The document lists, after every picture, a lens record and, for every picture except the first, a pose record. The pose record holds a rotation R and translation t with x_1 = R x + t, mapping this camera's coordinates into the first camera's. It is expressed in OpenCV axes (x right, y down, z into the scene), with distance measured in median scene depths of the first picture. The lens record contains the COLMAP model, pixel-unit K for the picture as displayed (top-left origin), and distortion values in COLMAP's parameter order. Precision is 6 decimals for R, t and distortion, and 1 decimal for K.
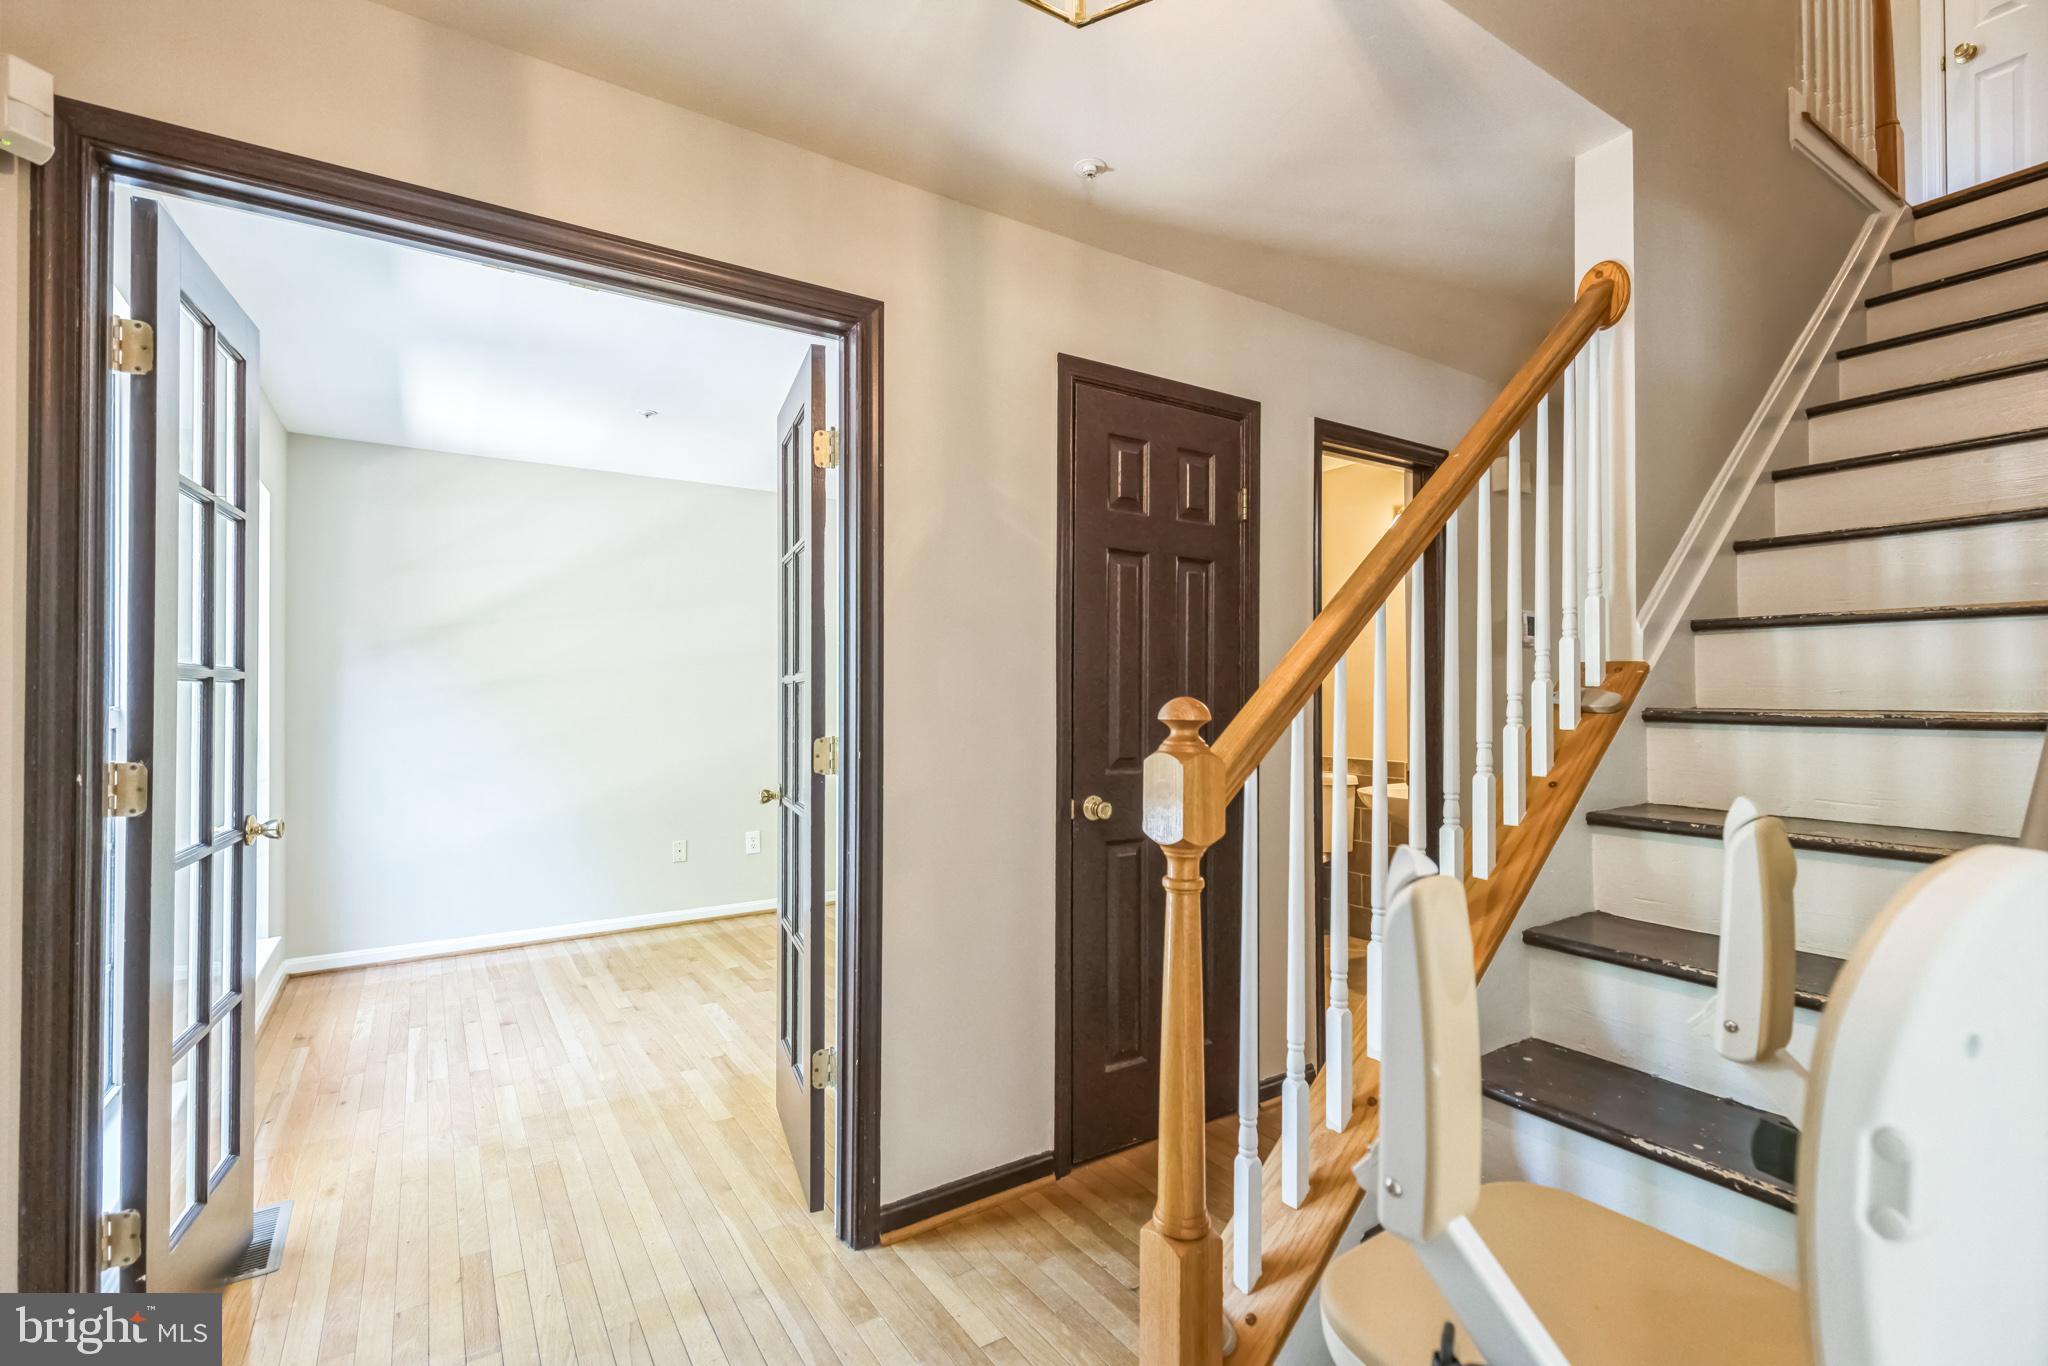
lens RADIAL K [[925.8, 0, 1026.6], [0, 925.8, 677.7], [0, 0, 1]] dist [0.024846, -0.007899]
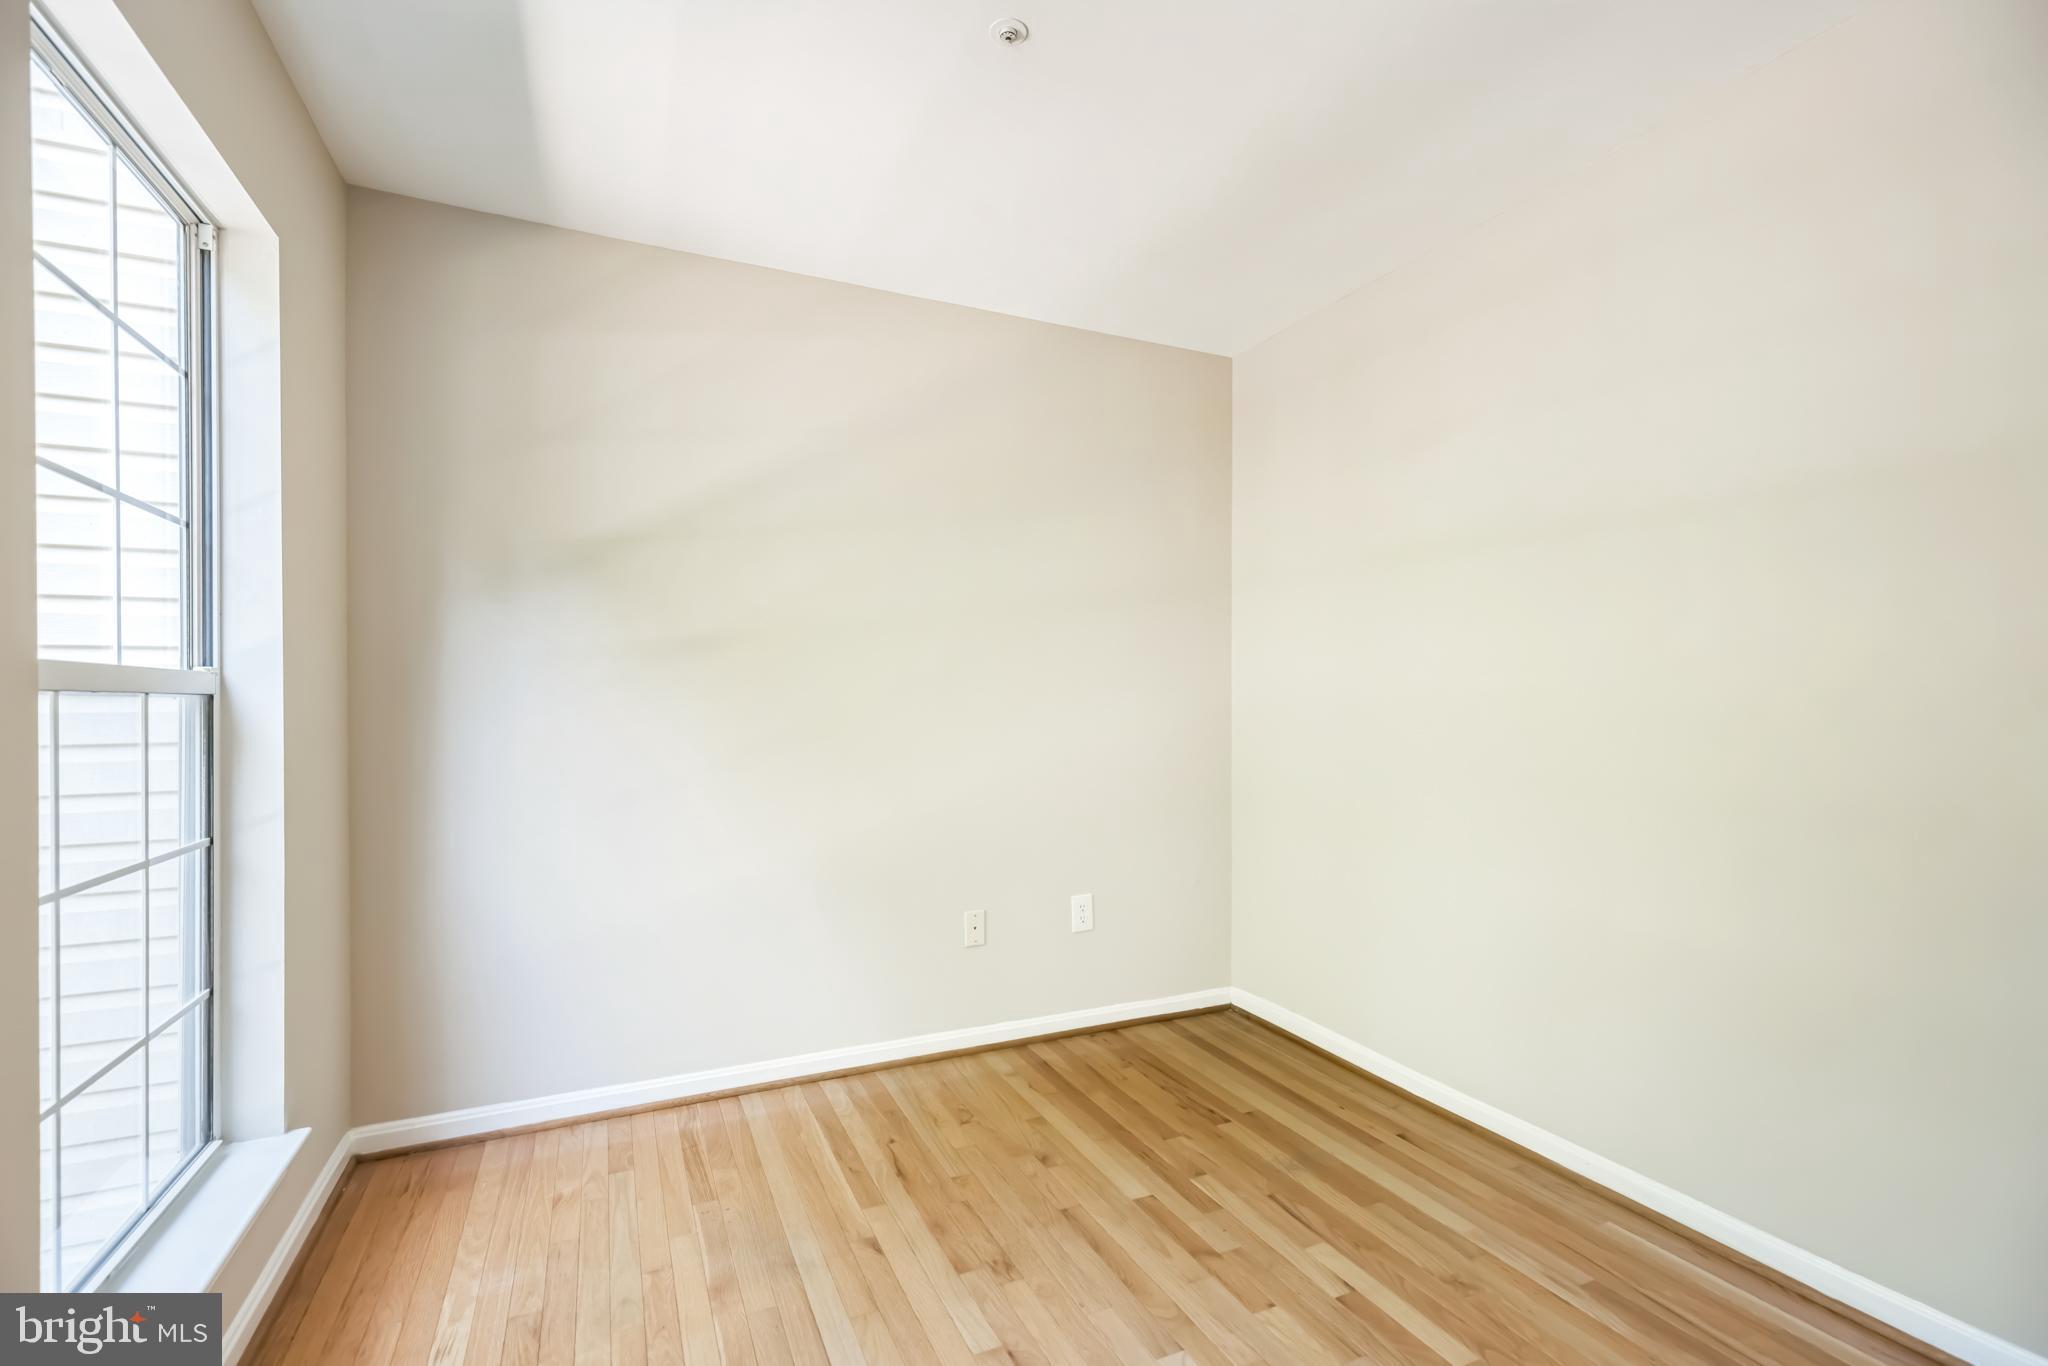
lens RADIAL K [[925.8, 0, 1027.7], [0, 925.8, 694.7], [0, 0, 1]] dist [0.024846, -0.007899]
pose [[0.990082, 0.004248, -0.140429, -0.311284], [-0.001968, 0.999864, 0.016371, 0.031937], [0.140479, -0.015932, 0.989955, 0.505280]]
